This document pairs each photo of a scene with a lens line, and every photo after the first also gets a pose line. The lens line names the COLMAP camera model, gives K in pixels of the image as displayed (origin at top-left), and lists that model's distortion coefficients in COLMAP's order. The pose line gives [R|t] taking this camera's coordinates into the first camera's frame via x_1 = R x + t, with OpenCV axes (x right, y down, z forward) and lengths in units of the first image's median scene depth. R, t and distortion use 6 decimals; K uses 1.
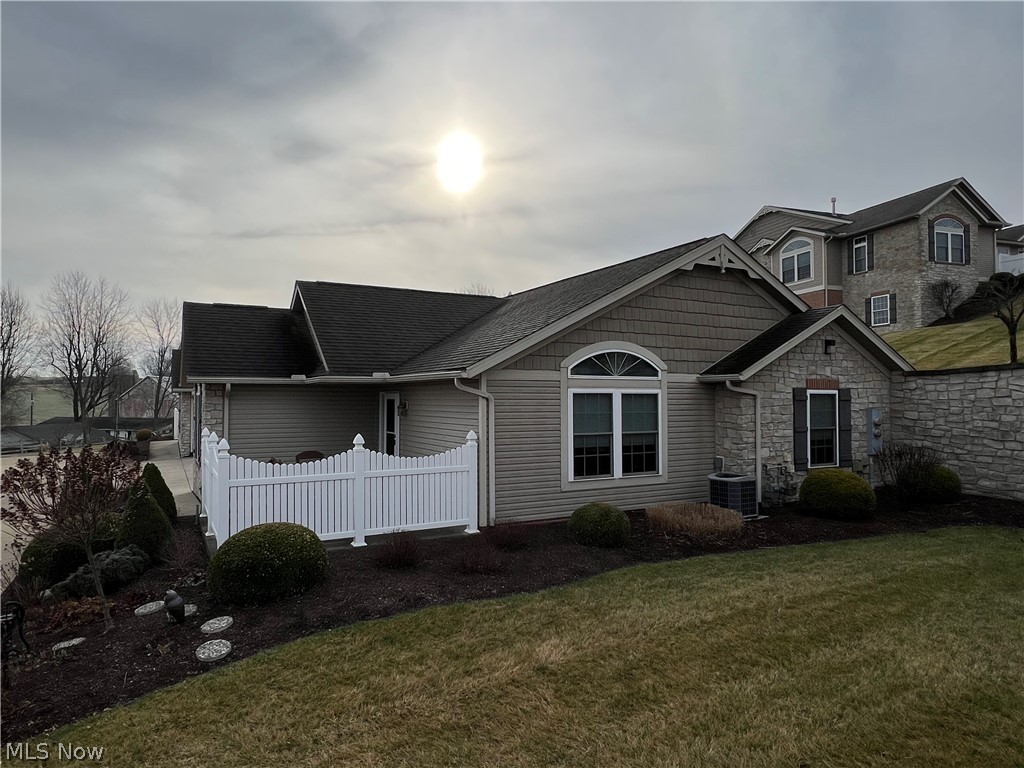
lens RADIAL K [[631.7, 0, 514.4], [0, 631.7, 381.1], [0, 0, 1]] dist [-0.002674, 0.009601]
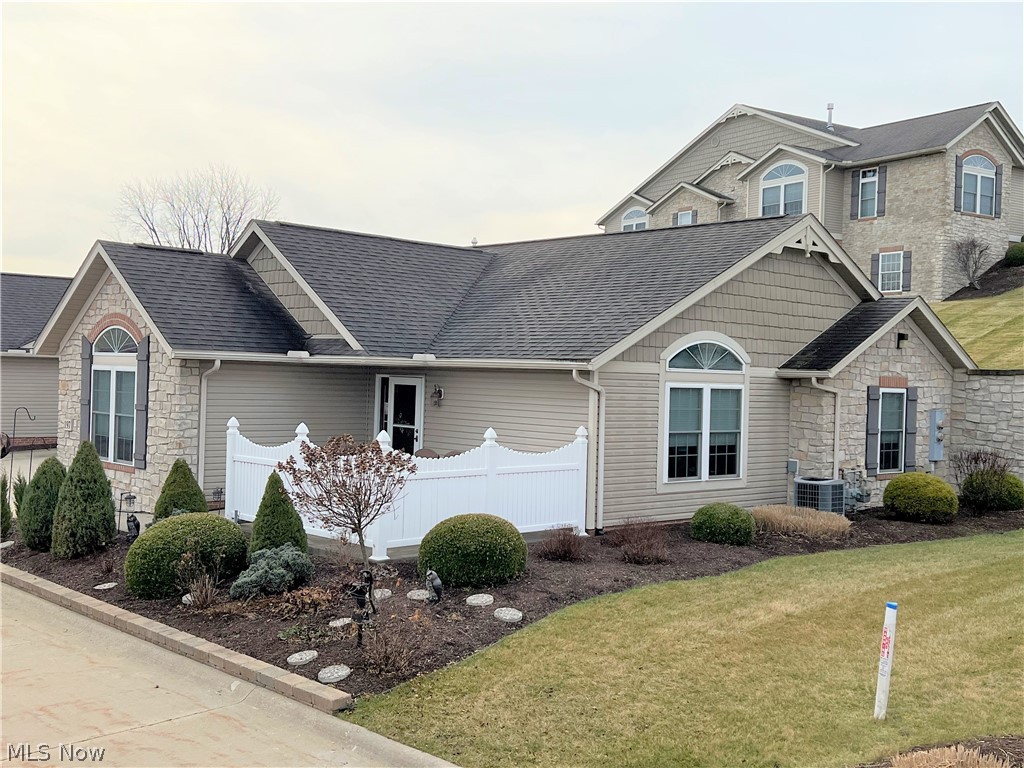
lens RADIAL K [[1108.9, 0, 518.3], [0, 1108.9, 382.4], [0, 0, 1]] dist [0.040725, 0.000000]
pose [[0.967941, 0.027801, 0.249634, -0.468095], [-0.037148, 0.998771, 0.032806, -0.029446], [-0.248415, -0.041028, 0.967784, -0.449523]]
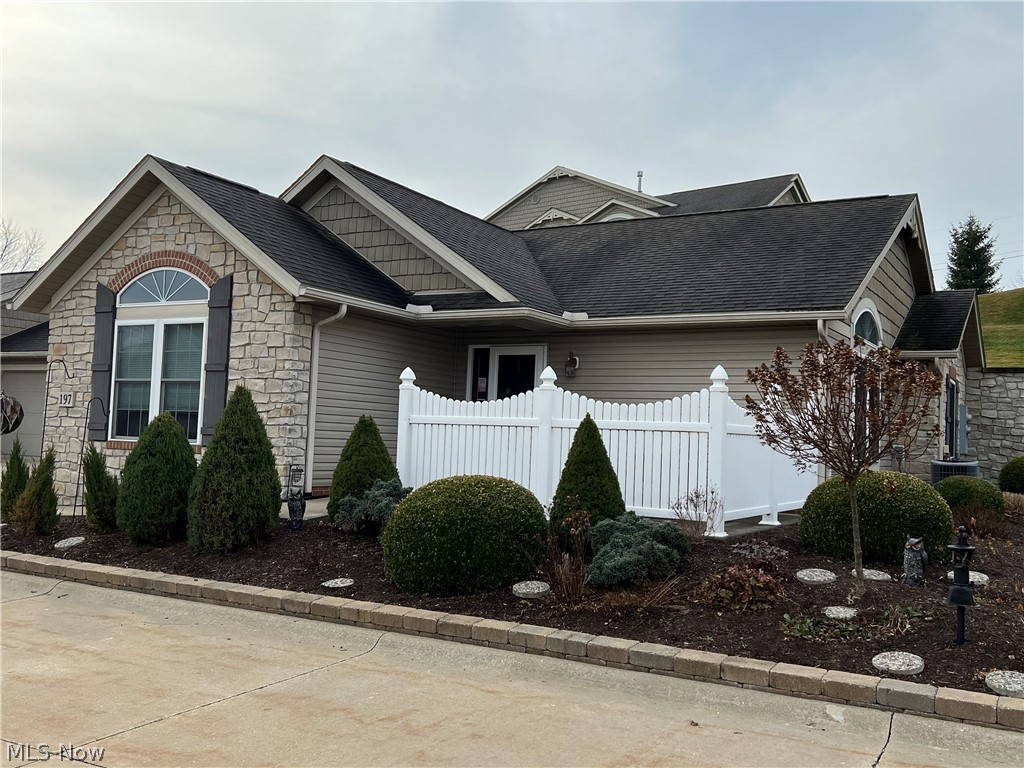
lens RADIAL K [[949.5, 0, 508.7], [0, 949.5, 392.4], [0, 0, 1]] dist [0.054445, 0.000000]
pose [[0.861158, 0.059528, 0.504839, -0.834775], [-0.053335, 0.998219, -0.026726, 0.112800], [-0.505531, -0.003911, 0.862800, 0.128050]]
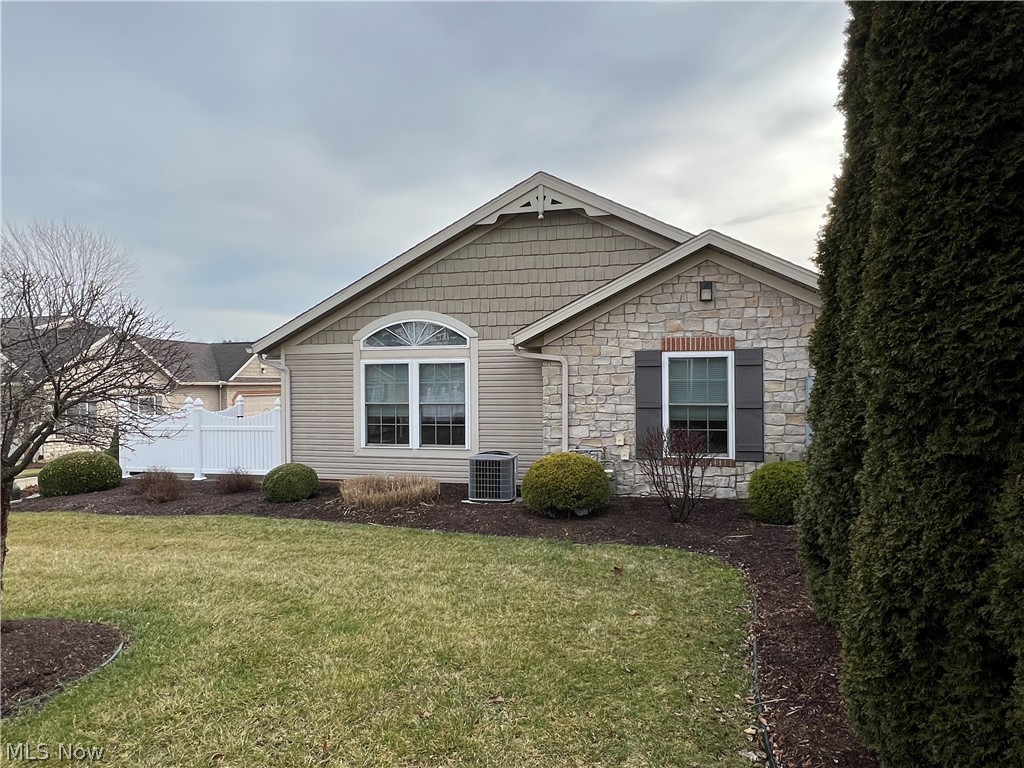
lens RADIAL K [[631.7, 0, 501.3], [0, 631.7, 380.8], [0, 0, 1]] dist [-0.002674, 0.009601]
pose [[0.738182, -0.007611, -0.674559, 0.872633], [0.025506, 0.999536, 0.016634, 0.031501], [0.674120, -0.029485, 0.738033, 0.337404]]
